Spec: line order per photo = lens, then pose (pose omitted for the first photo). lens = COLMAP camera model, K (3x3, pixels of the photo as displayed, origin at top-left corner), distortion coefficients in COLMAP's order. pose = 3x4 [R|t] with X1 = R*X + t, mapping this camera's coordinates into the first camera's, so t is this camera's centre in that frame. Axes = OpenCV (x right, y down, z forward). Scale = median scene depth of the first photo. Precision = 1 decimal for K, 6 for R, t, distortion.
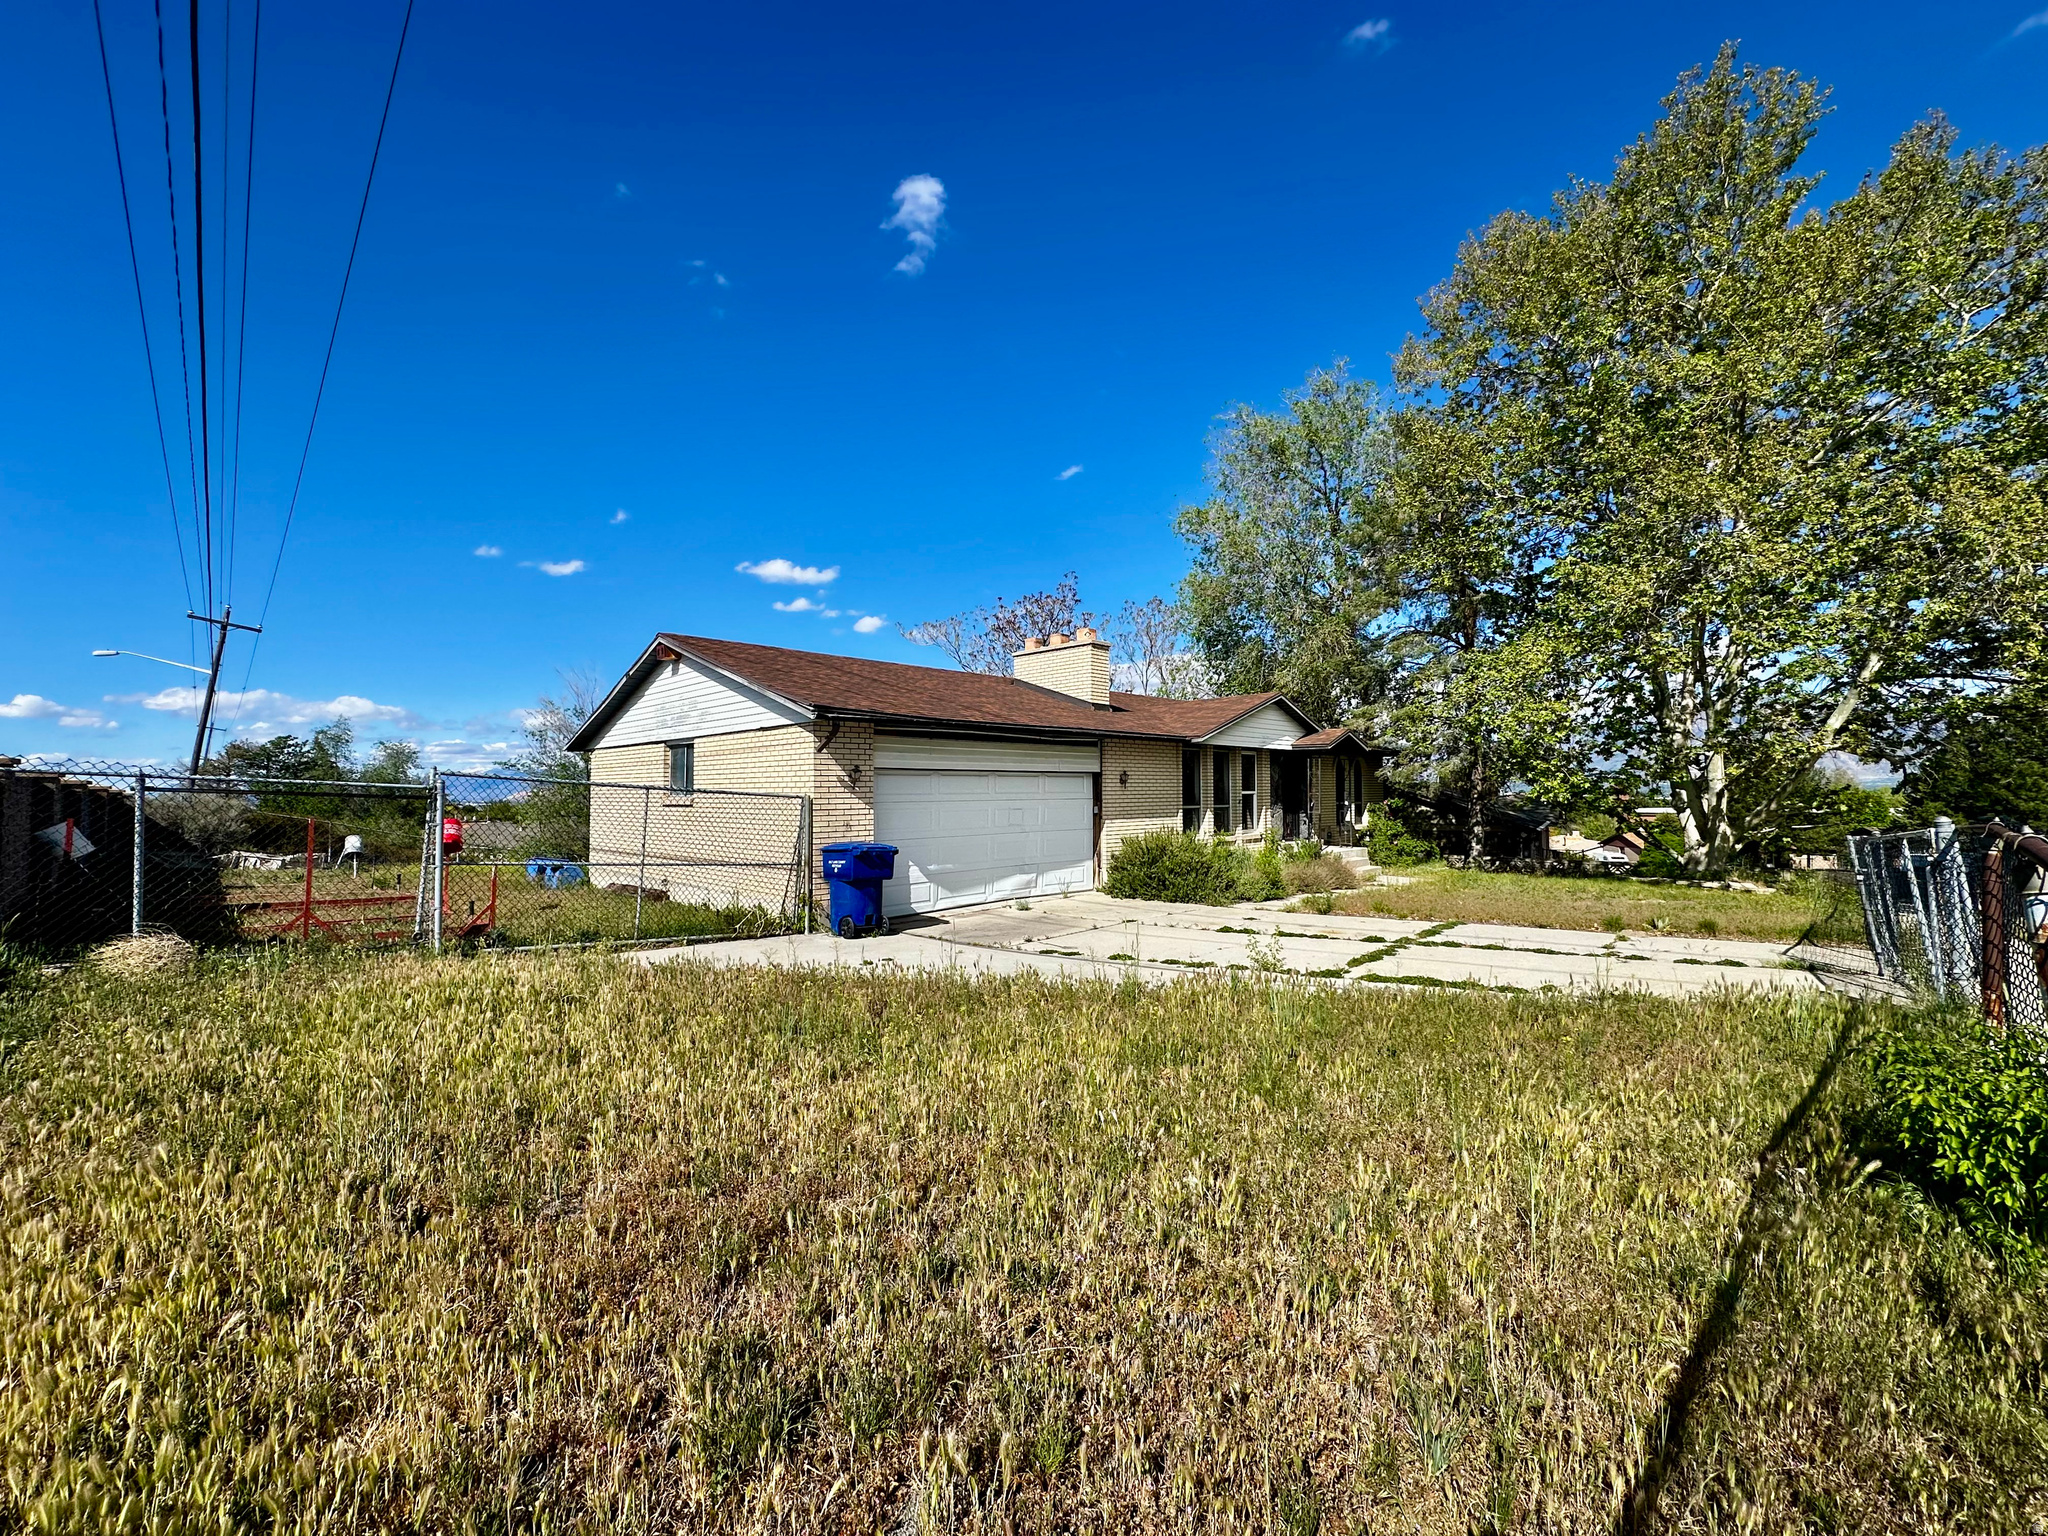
lens RADIAL K [[815.4, 0, 1023.2], [0, 815.4, 766.8], [0, 0, 1]] dist [-0.002927, 0.000571]
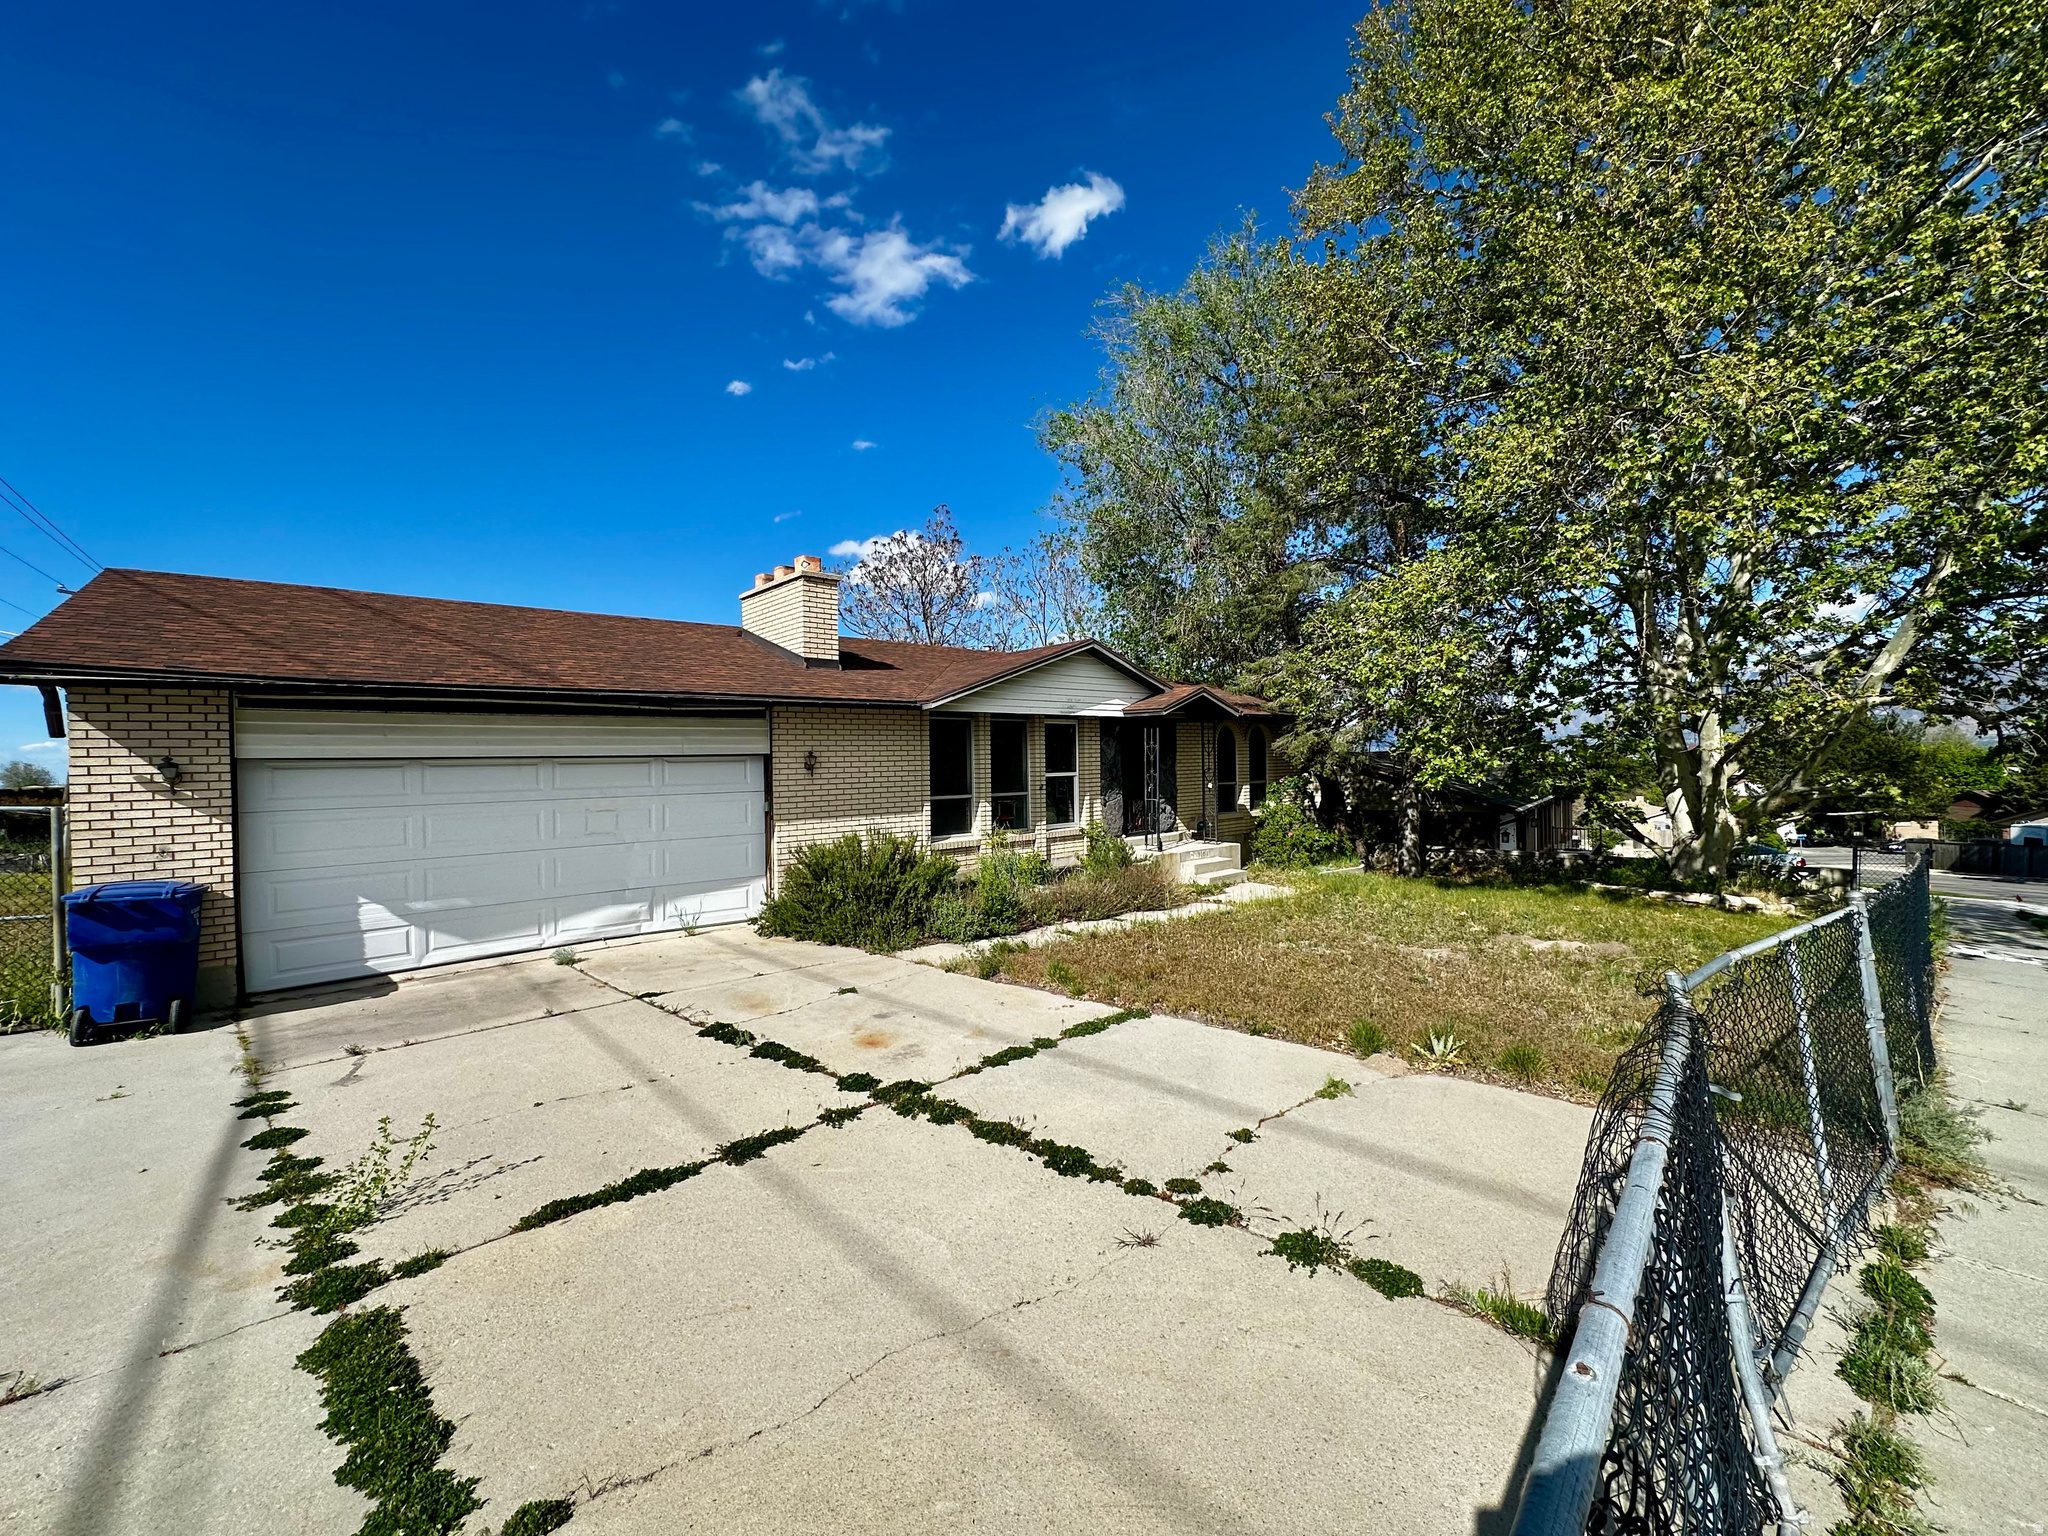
lens RADIAL K [[815.4, 0, 1023.2], [0, 815.4, 766.8], [0, 0, 1]] dist [-0.002927, 0.000571]
pose [[0.997902, -0.011984, -0.063622, 0.311137], [0.014405, 0.999184, 0.037729, -0.005003], [0.063118, -0.038566, 0.997261, 0.265223]]
